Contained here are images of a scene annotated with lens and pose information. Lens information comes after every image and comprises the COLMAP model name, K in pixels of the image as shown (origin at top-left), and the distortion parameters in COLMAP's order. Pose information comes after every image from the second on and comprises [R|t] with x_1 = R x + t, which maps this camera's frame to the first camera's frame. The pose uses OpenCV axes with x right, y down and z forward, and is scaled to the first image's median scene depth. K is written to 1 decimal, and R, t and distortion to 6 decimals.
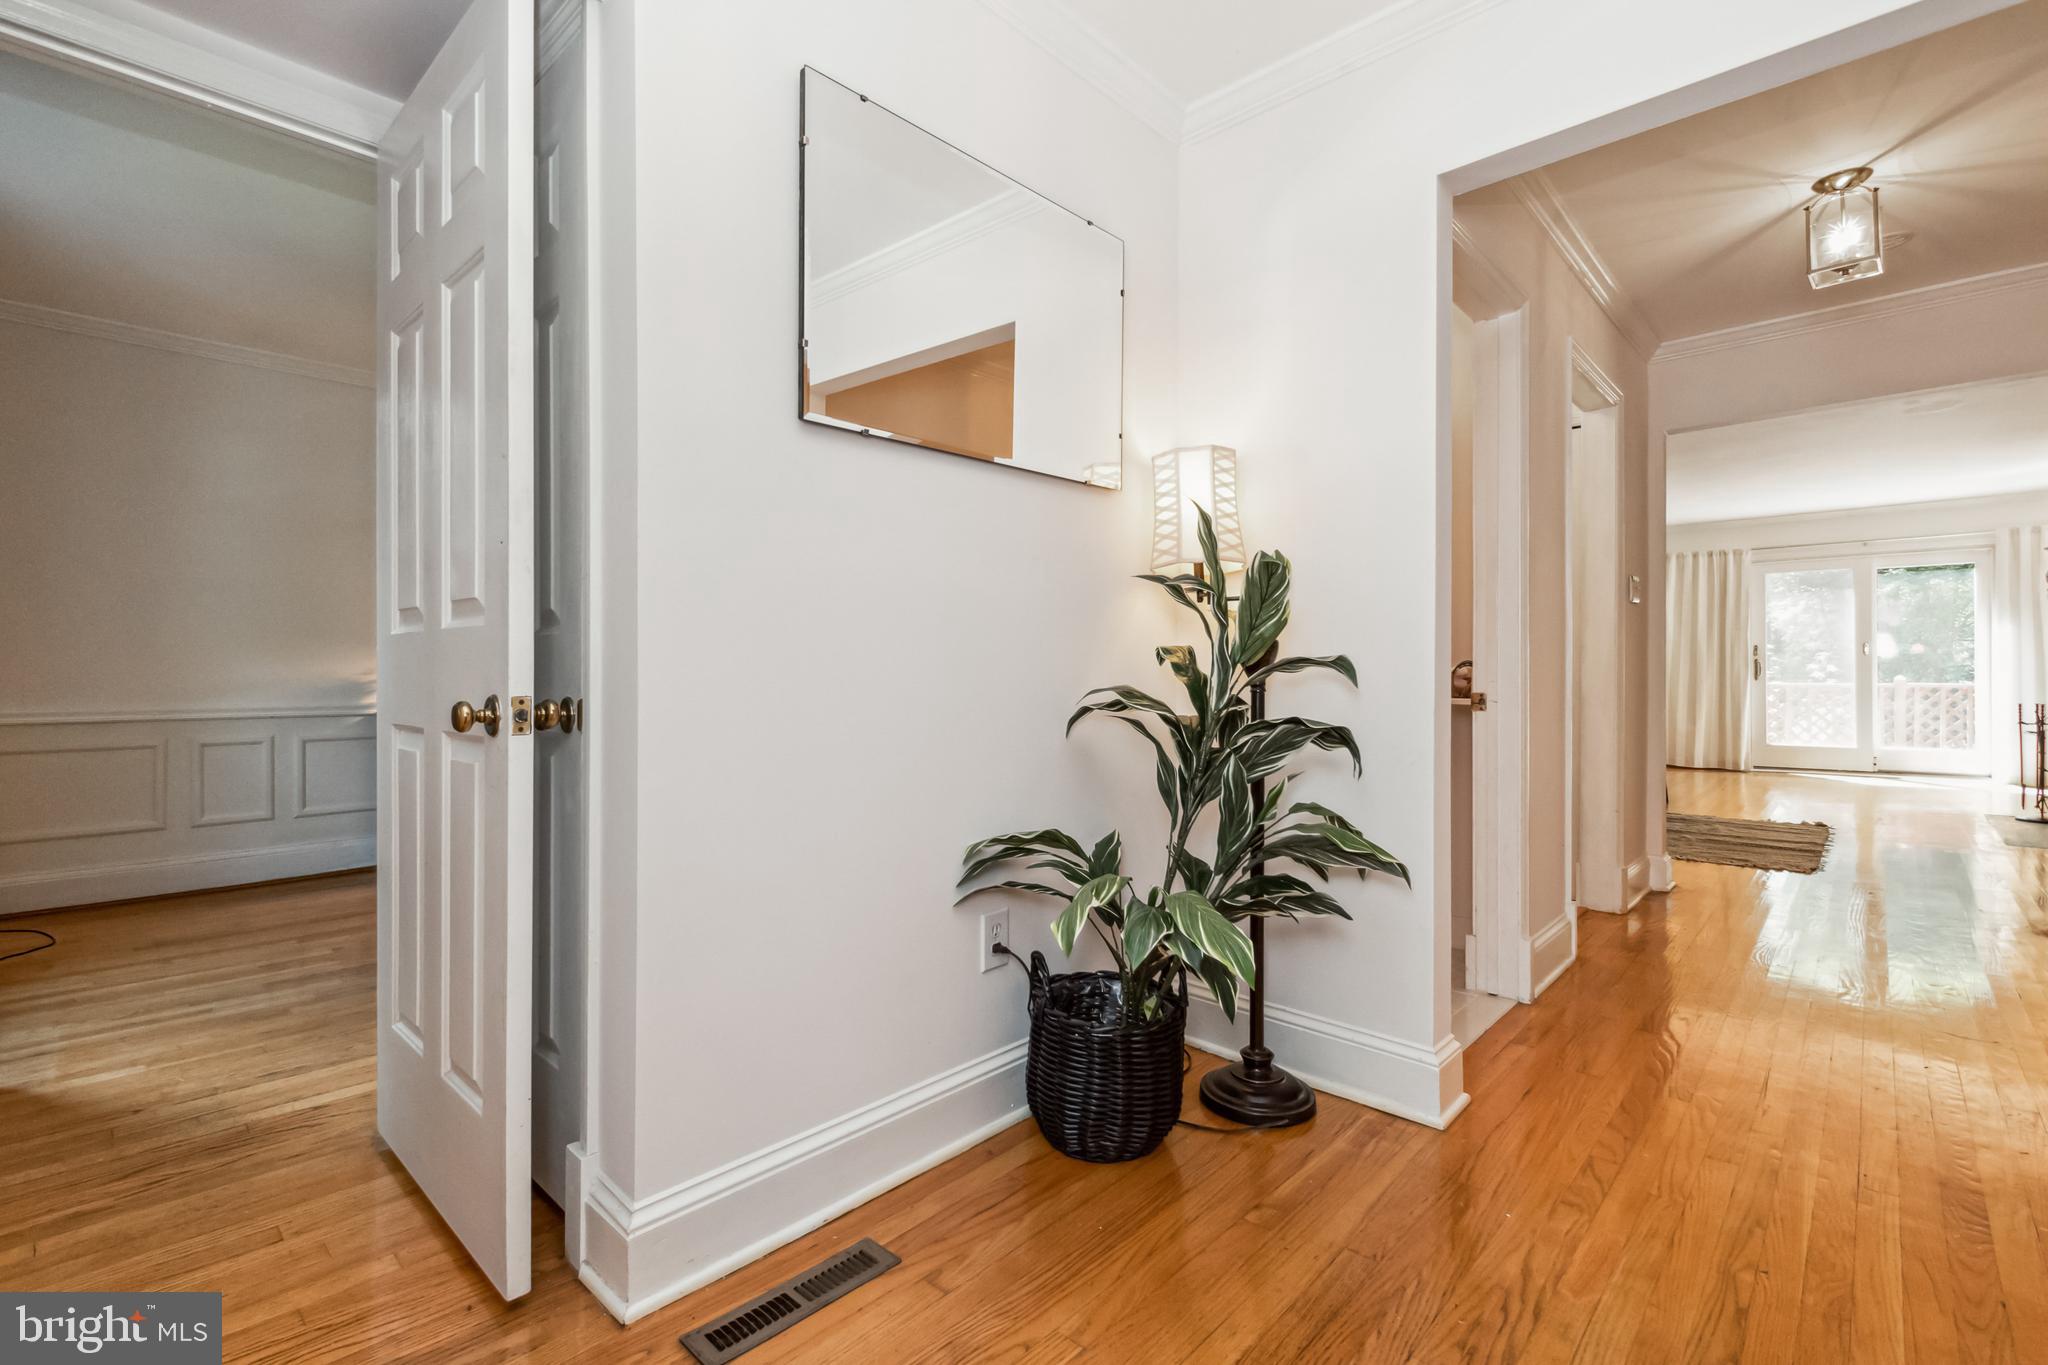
lens RADIAL K [[923.6, 0, 1020.6], [0, 923.6, 671.7], [0, 0, 1]] dist [-0.001219, -0.000669]
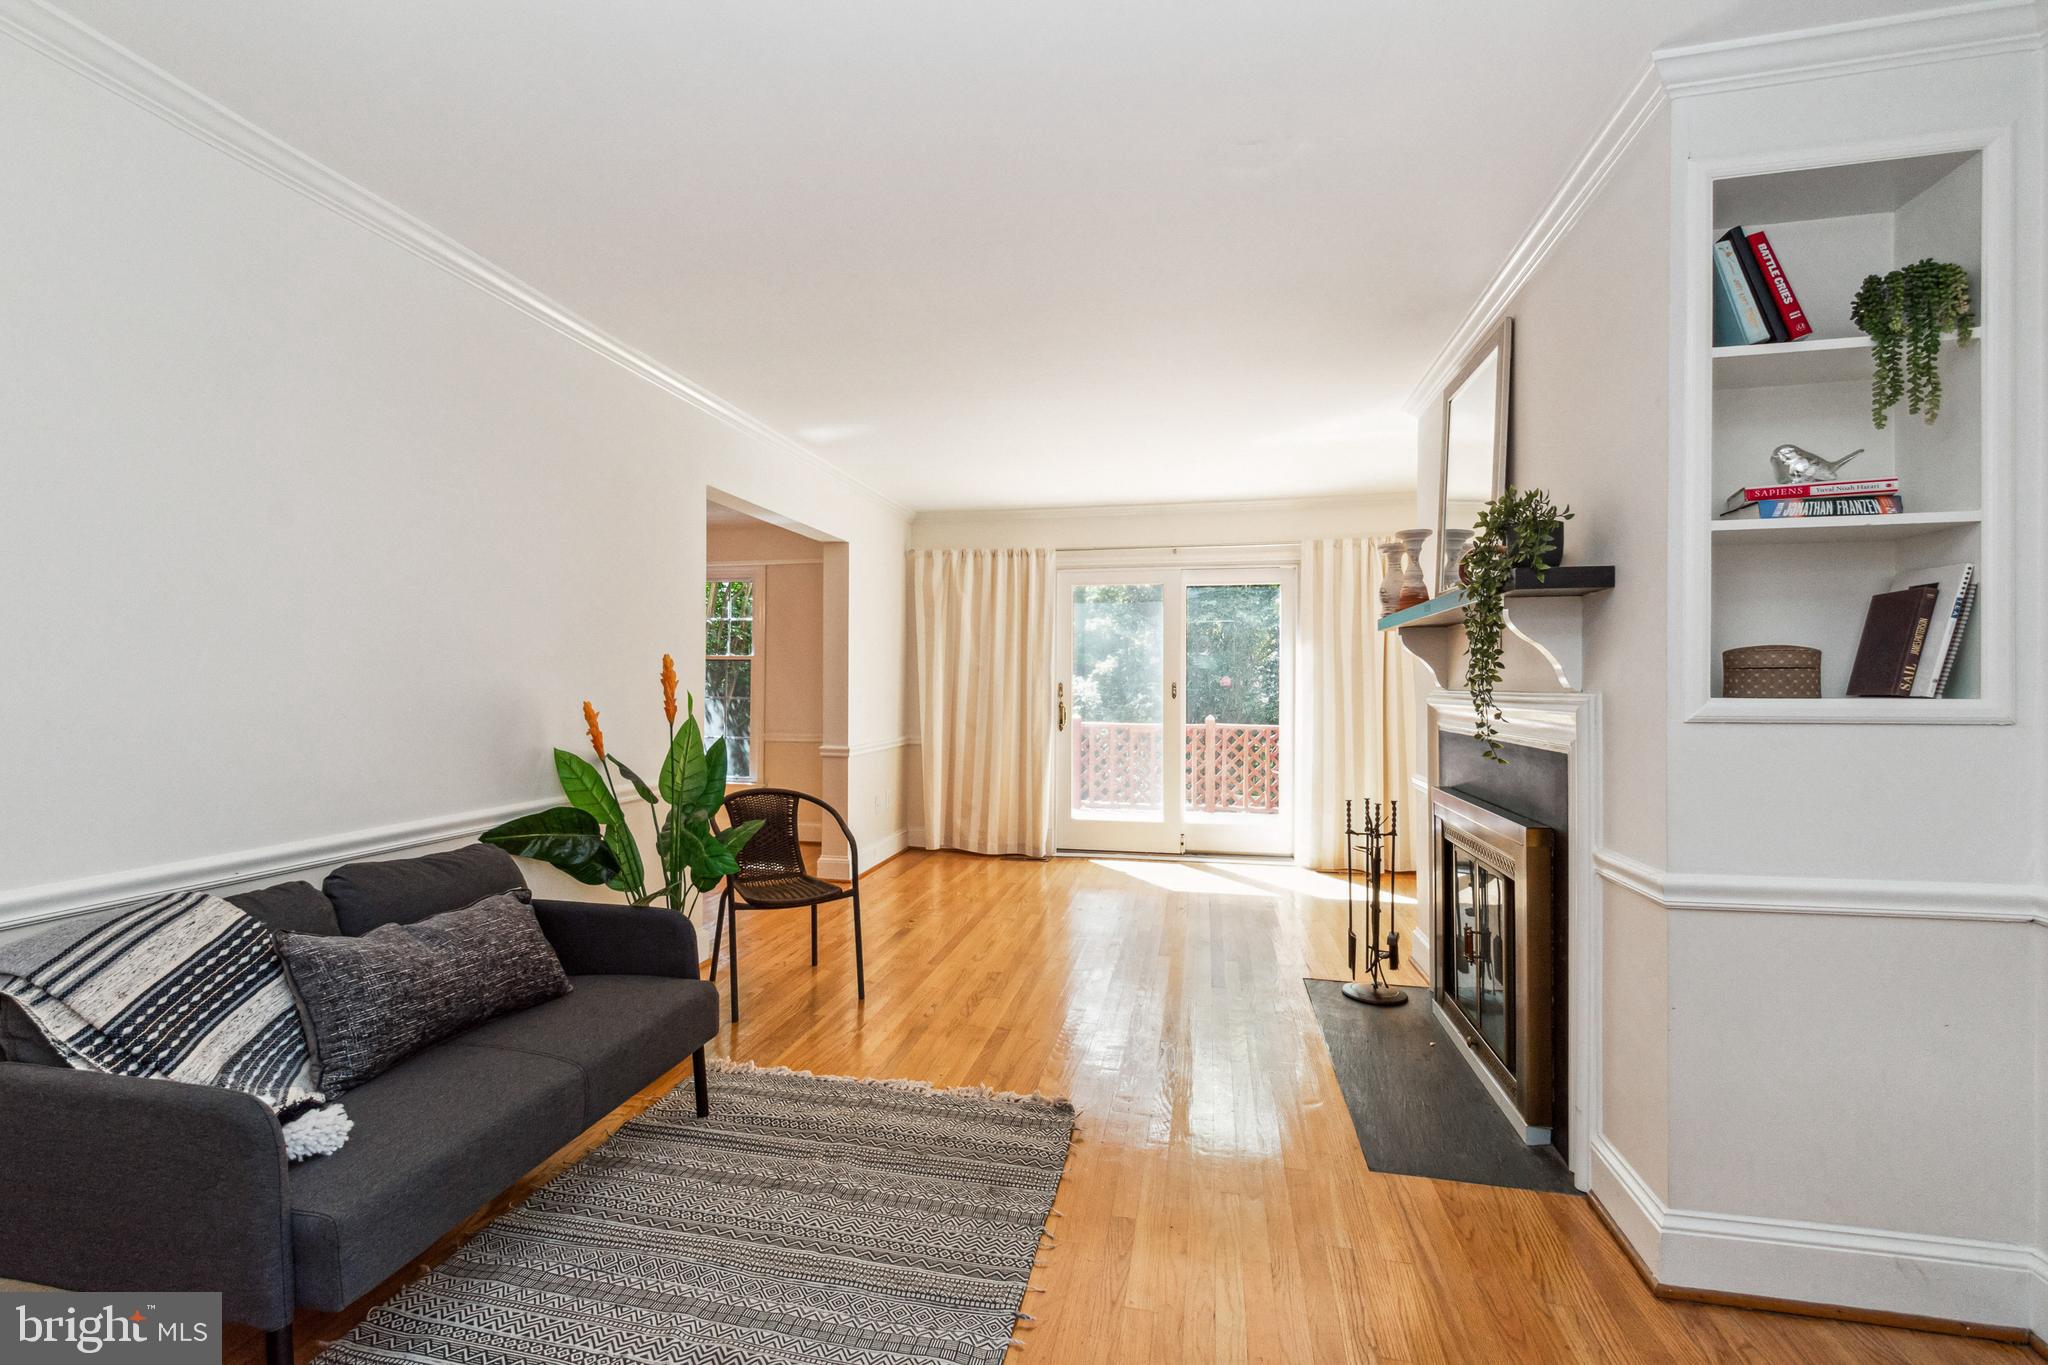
lens RADIAL K [[901.9, 0, 1024.0], [0, 901.9, 682.5], [0, 0, 1]] dist [0.014813, -0.000018]
pose [[0.851910, 0.008146, 0.523626, 0.402870], [-0.007677, 0.999966, -0.003067, -0.026711], [-0.523633, -0.001408, 0.851943, 0.412770]]
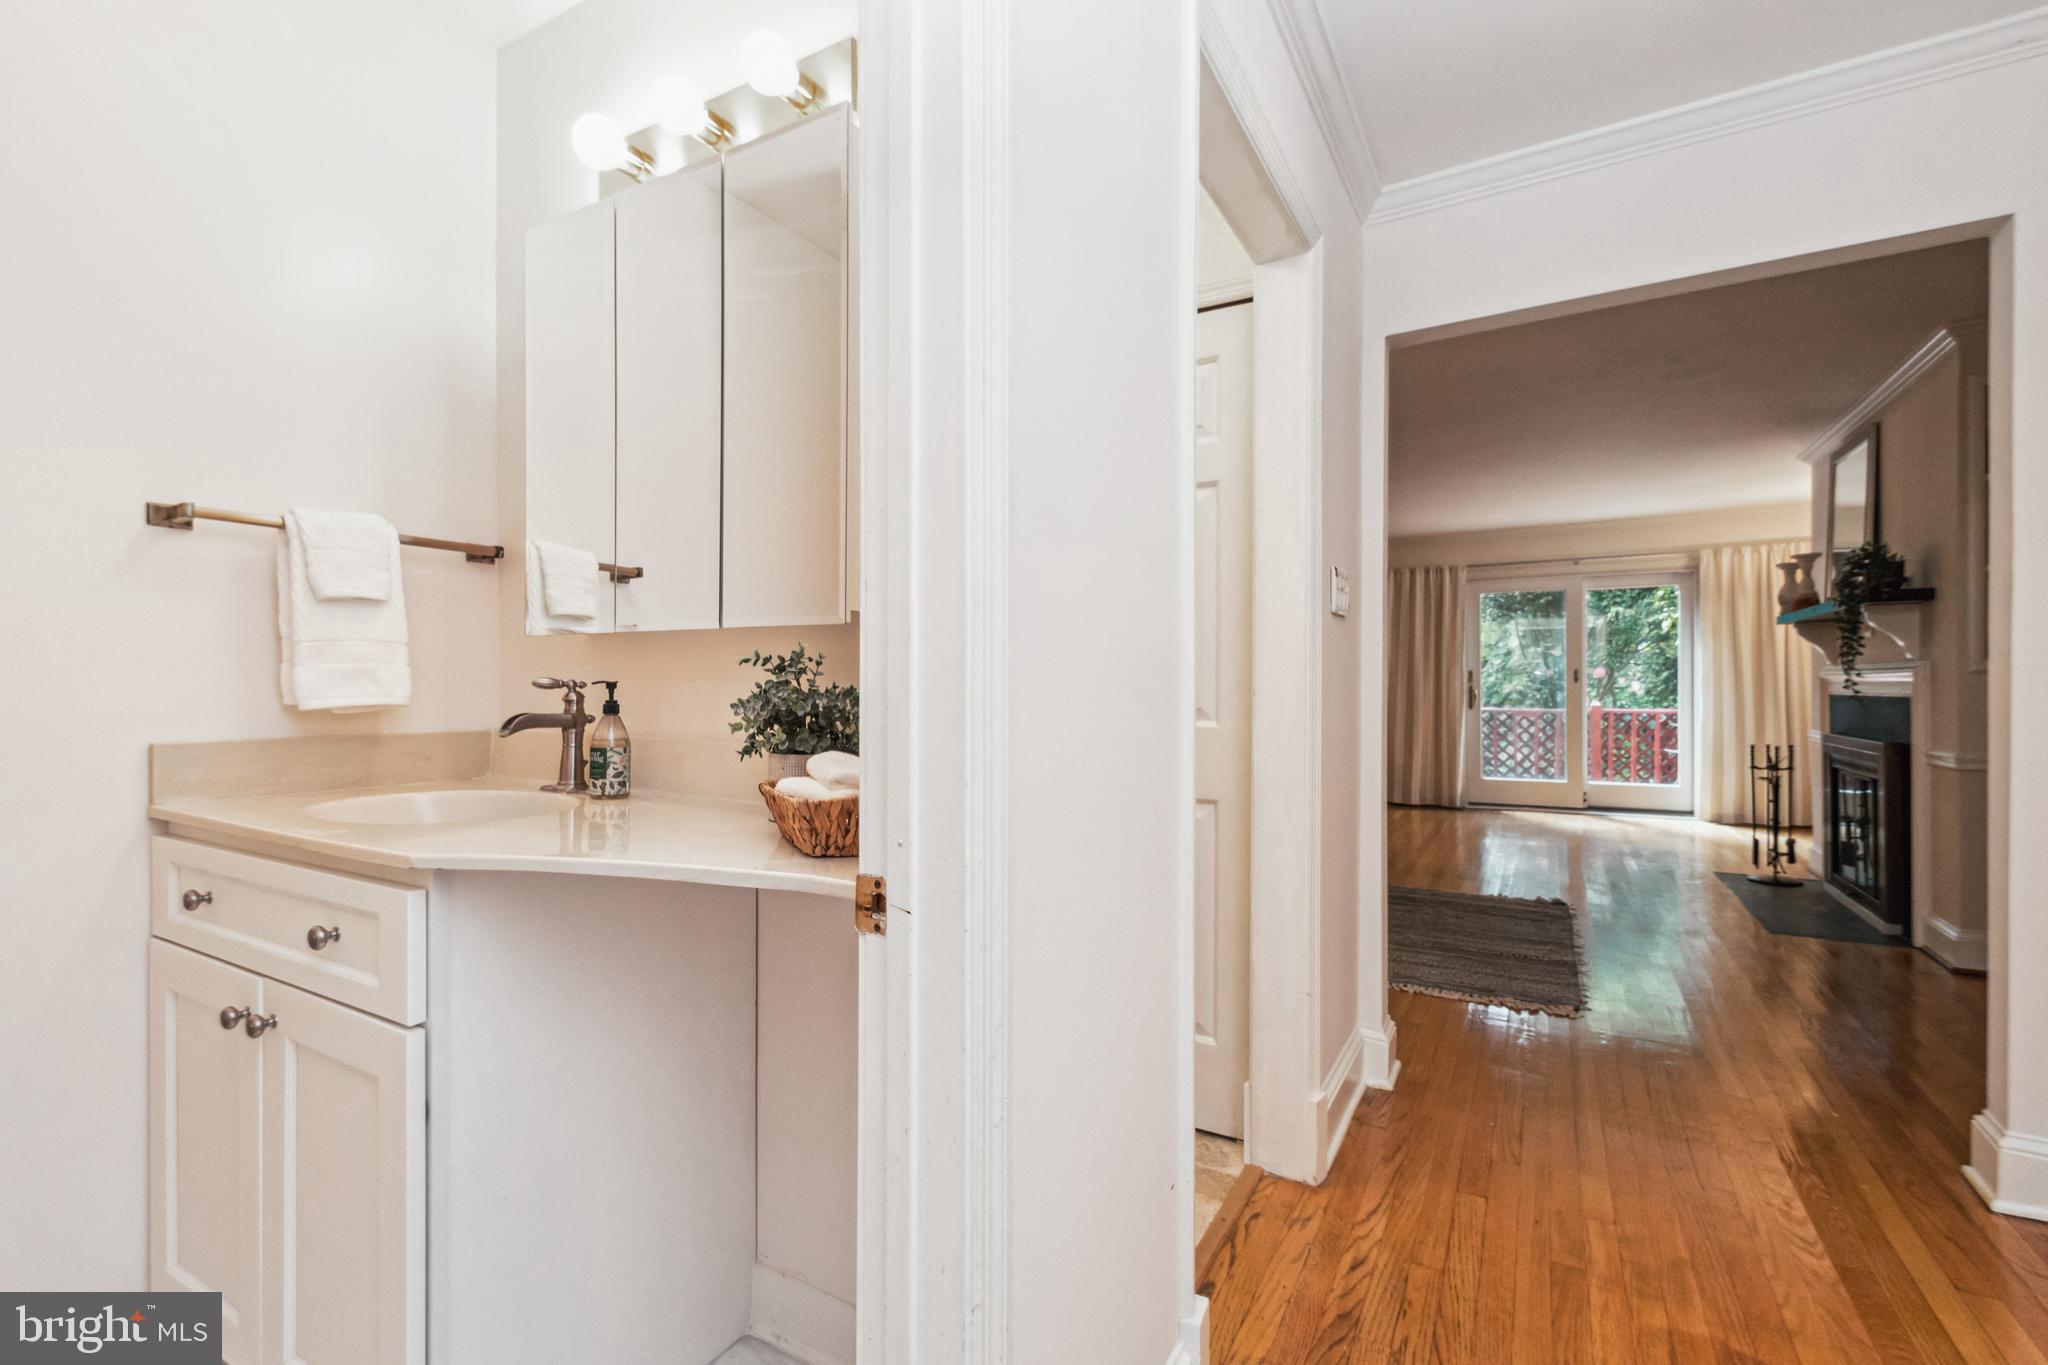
lens RADIAL K [[914.6, 0, 982.3], [0, 914.6, 680.5], [0, 0, 1]] dist [-0.000082, -0.000541]
pose [[0.980329, 0.003947, 0.197332, 0.142380], [-0.002993, 0.999982, -0.005130, -0.012891], [-0.197349, 0.004439, 0.980323, 0.206336]]
